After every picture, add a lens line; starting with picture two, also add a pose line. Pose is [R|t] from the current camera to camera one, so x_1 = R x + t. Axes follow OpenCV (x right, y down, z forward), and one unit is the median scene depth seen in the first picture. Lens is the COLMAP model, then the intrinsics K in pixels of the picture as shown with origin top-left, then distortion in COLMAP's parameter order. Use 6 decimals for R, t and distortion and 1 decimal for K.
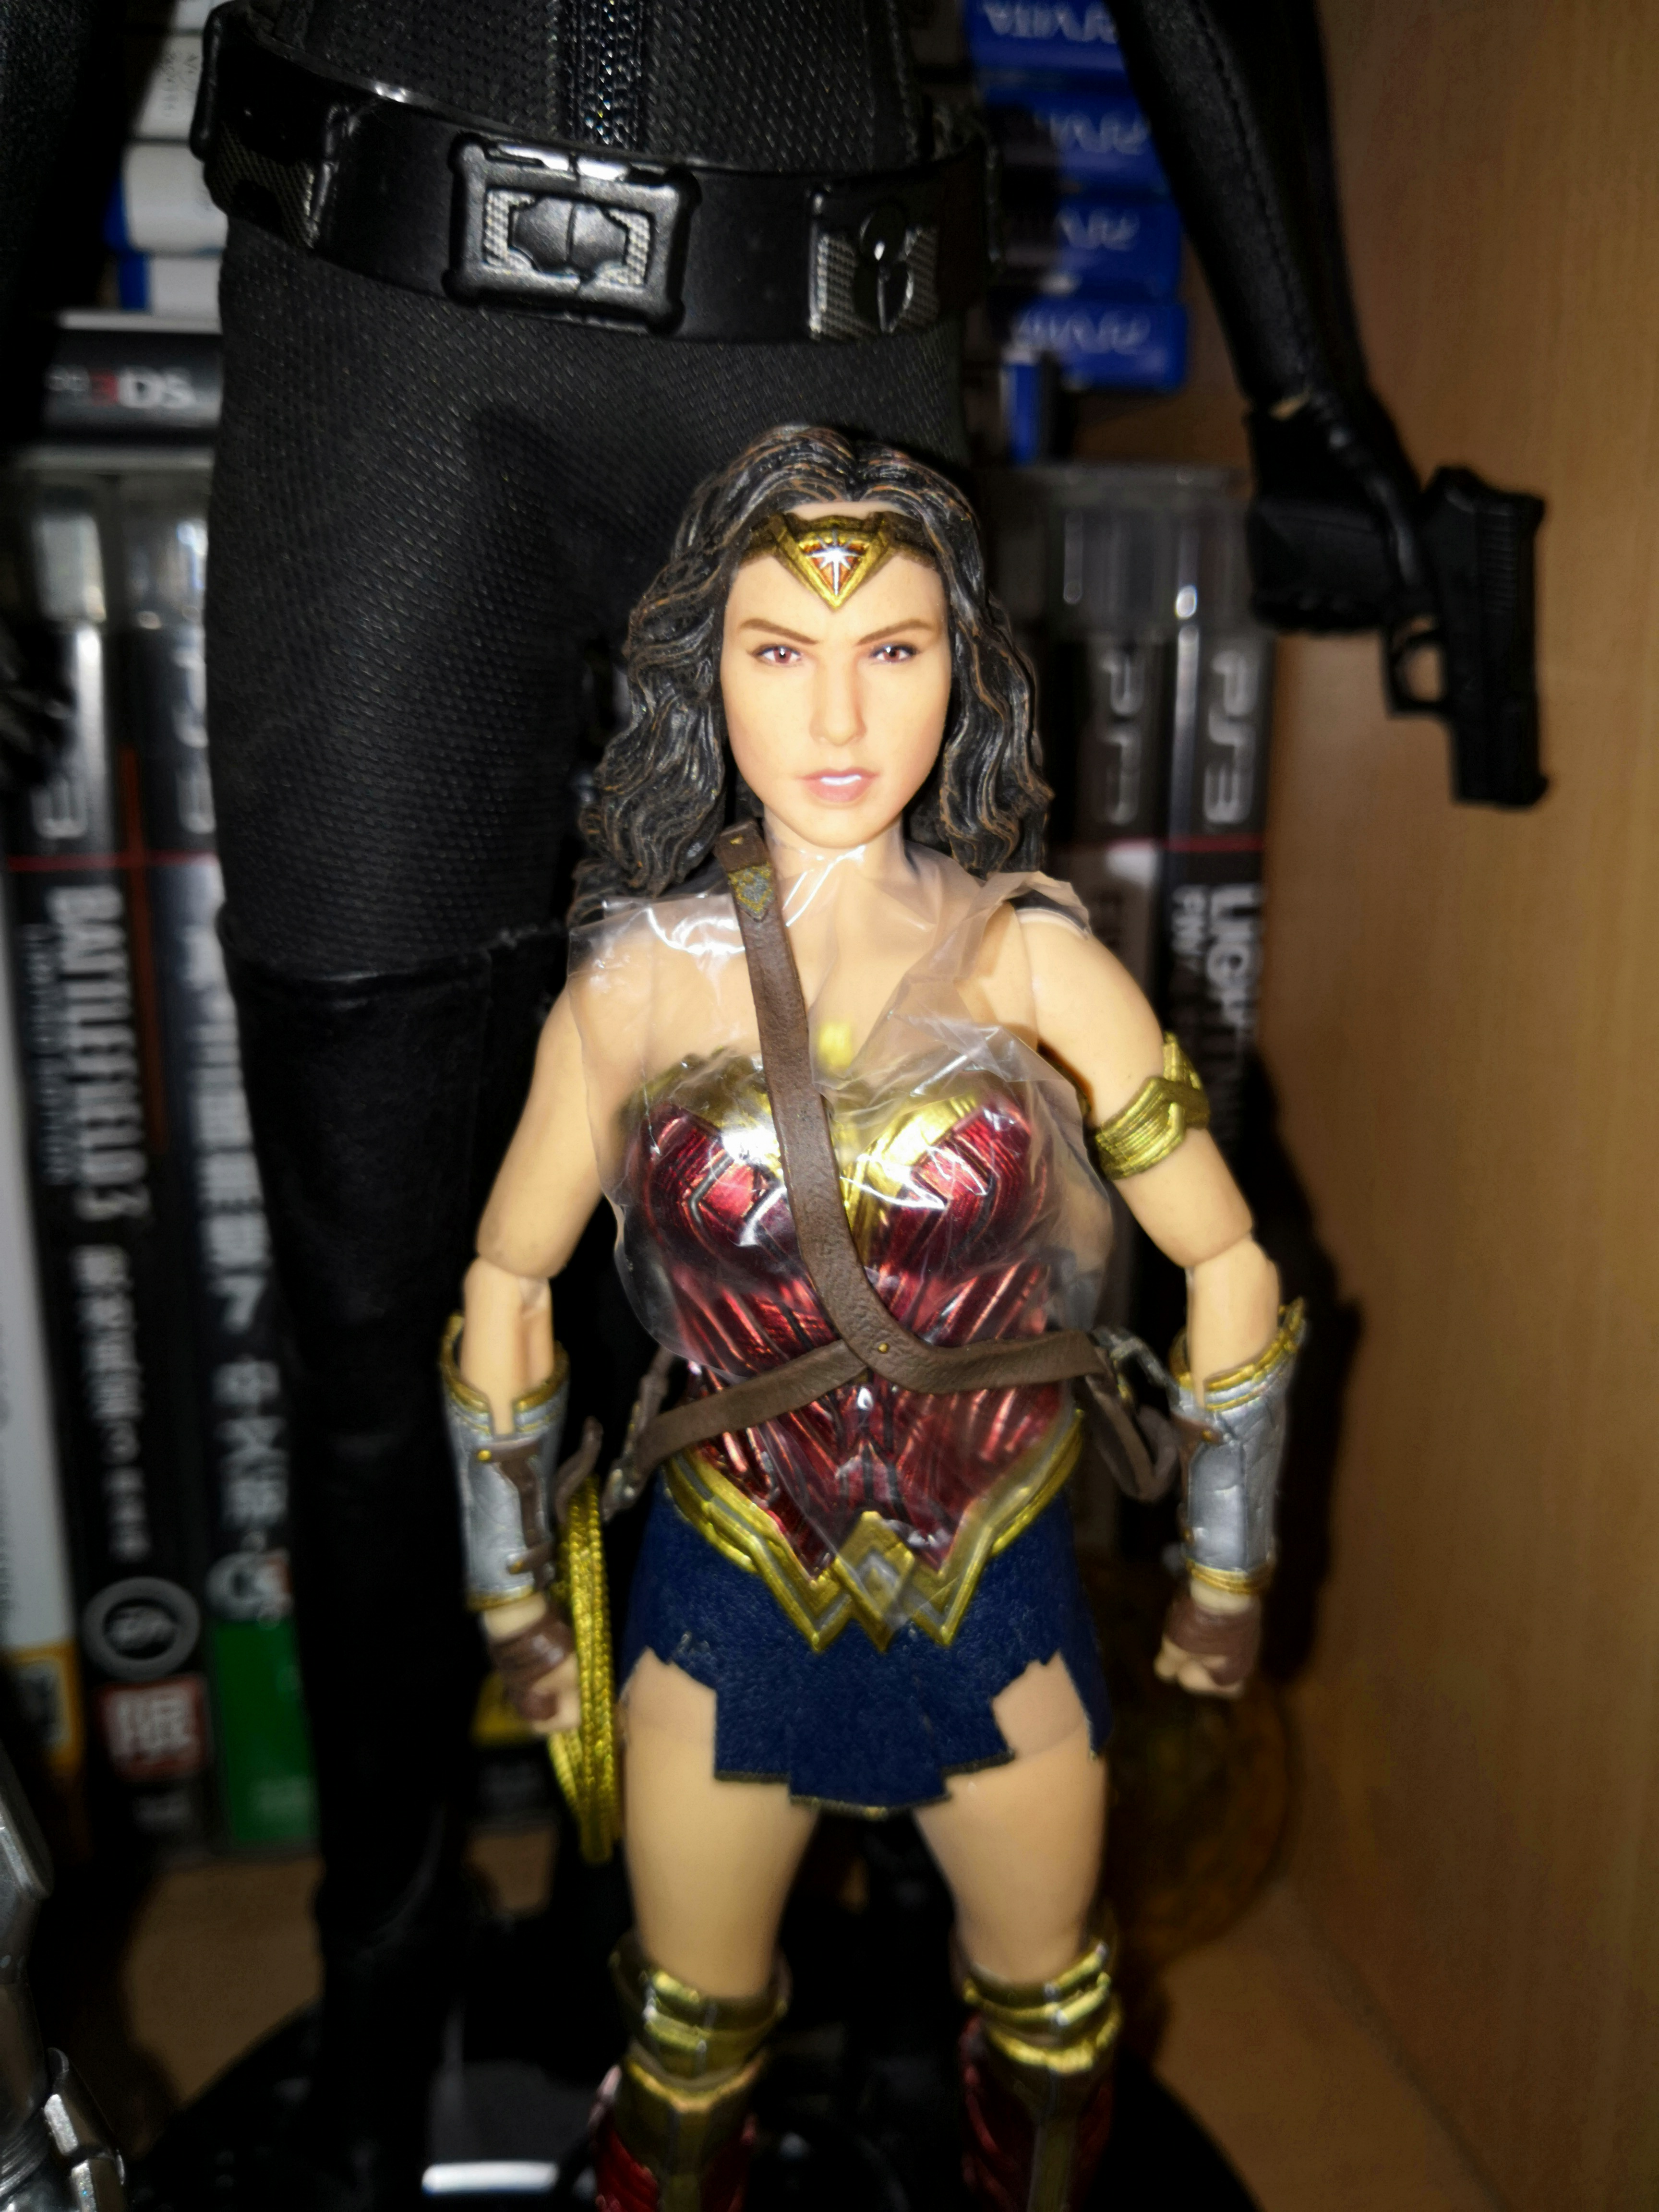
lens RADIAL K [[1770.1, 0, 793.6], [0, 1770.1, 1103.8], [0, 0, 1]] dist [-0.108344, 0.075658]
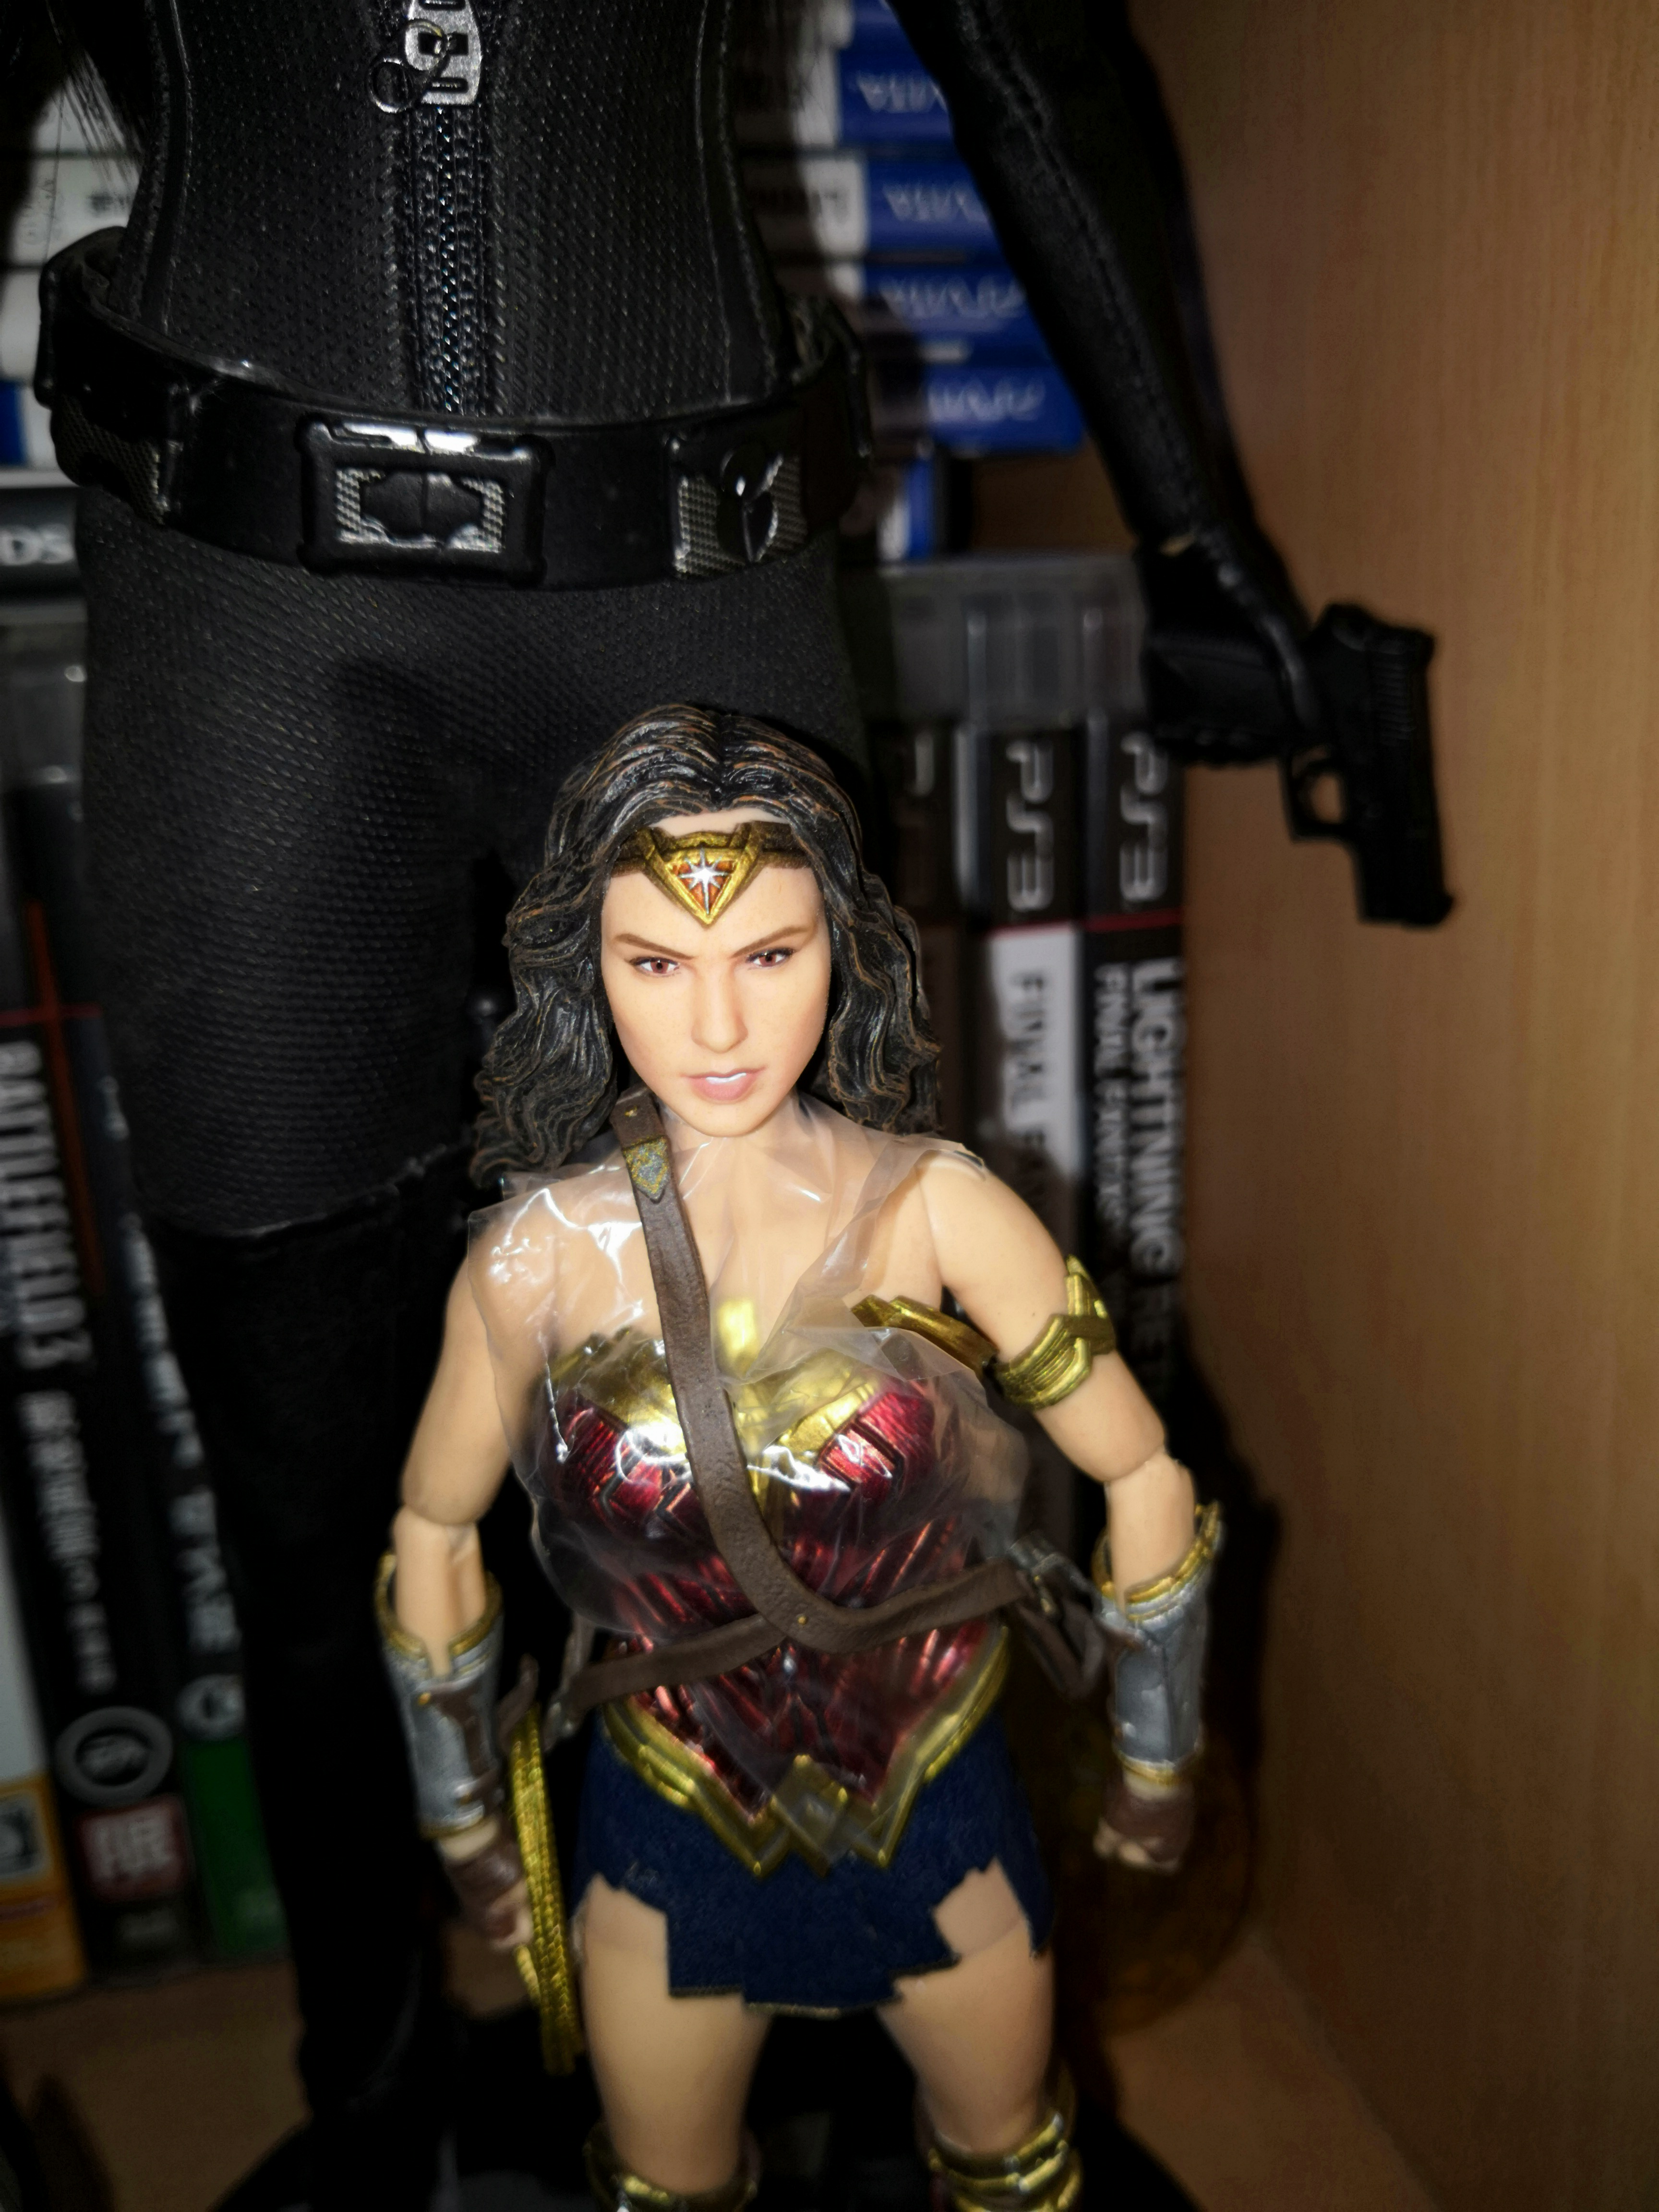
lens RADIAL K [[1770.1, 0, 793.6], [0, 1770.1, 1103.8], [0, 0, 1]] dist [-0.108344, 0.075658]
pose [[0.998094, -0.057673, 0.021965, 0.035640], [0.056998, 0.997917, 0.030222, -0.164933], [-0.023662, -0.028912, 0.999302, -0.003439]]
